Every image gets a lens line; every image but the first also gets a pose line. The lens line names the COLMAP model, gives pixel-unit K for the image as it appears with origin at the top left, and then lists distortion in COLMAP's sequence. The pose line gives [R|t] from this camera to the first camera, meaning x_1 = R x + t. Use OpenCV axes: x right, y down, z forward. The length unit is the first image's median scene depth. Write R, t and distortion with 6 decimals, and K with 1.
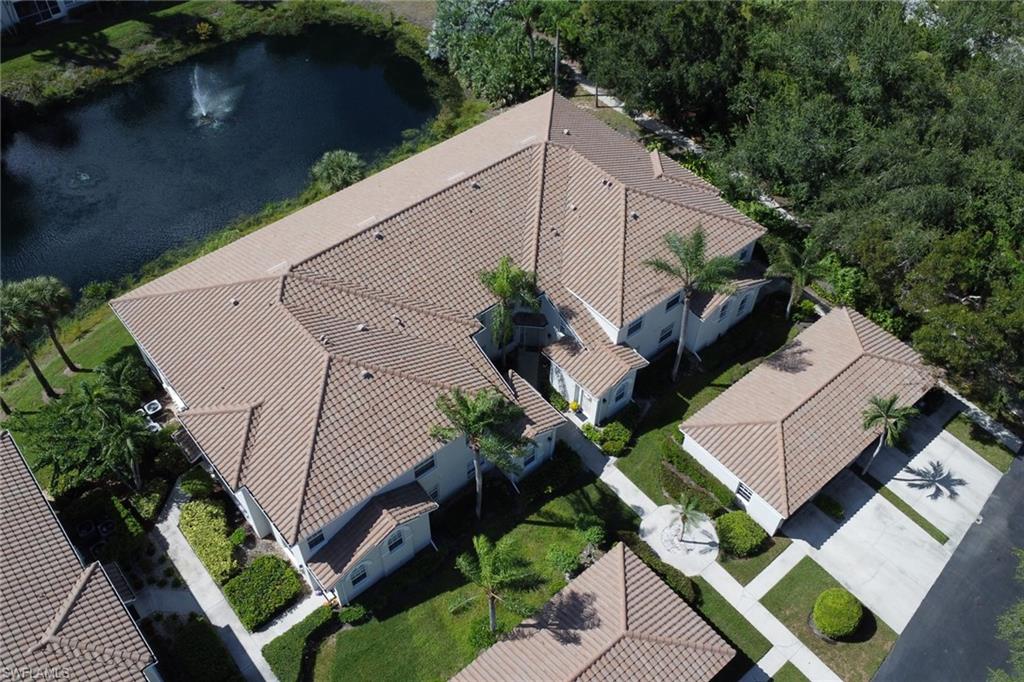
lens RADIAL K [[876.9, 0, 512.0], [0, 876.9, 341.0], [0, 0, 1]] dist [-0.026203, -0.001904]
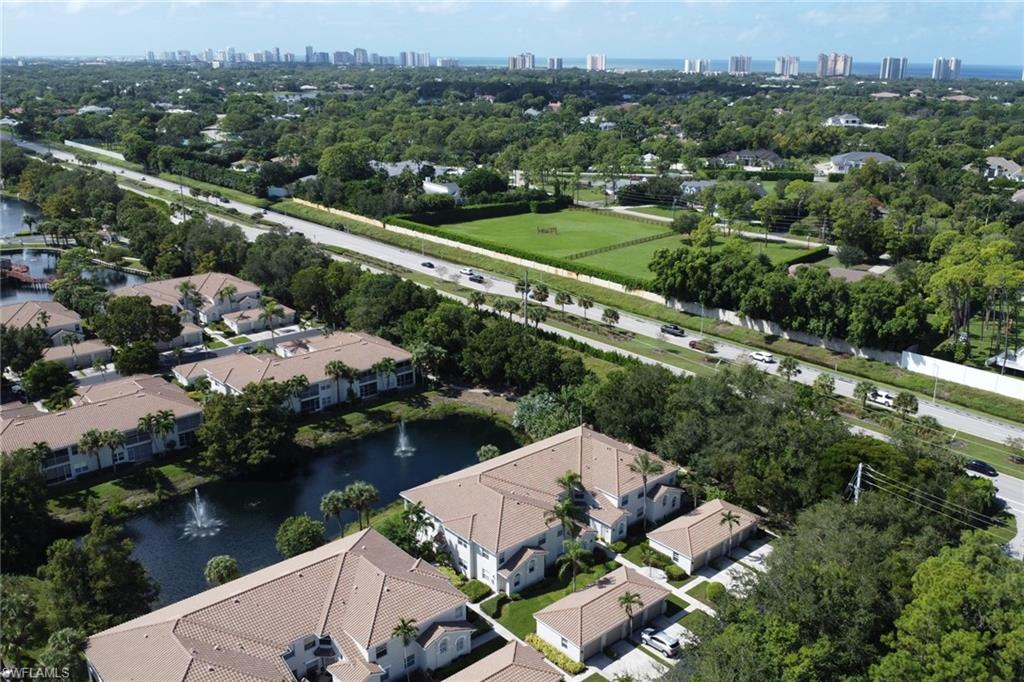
lens RADIAL K [[876.9, 0, 512.0], [0, 876.9, 341.0], [0, 0, 1]] dist [-0.026203, -0.001904]
pose [[0.999941, -0.010460, 0.002850, -0.160893], [0.010440, 0.858234, -0.513152, 0.803688], [0.002922, 0.513151, 0.858293, -1.209556]]
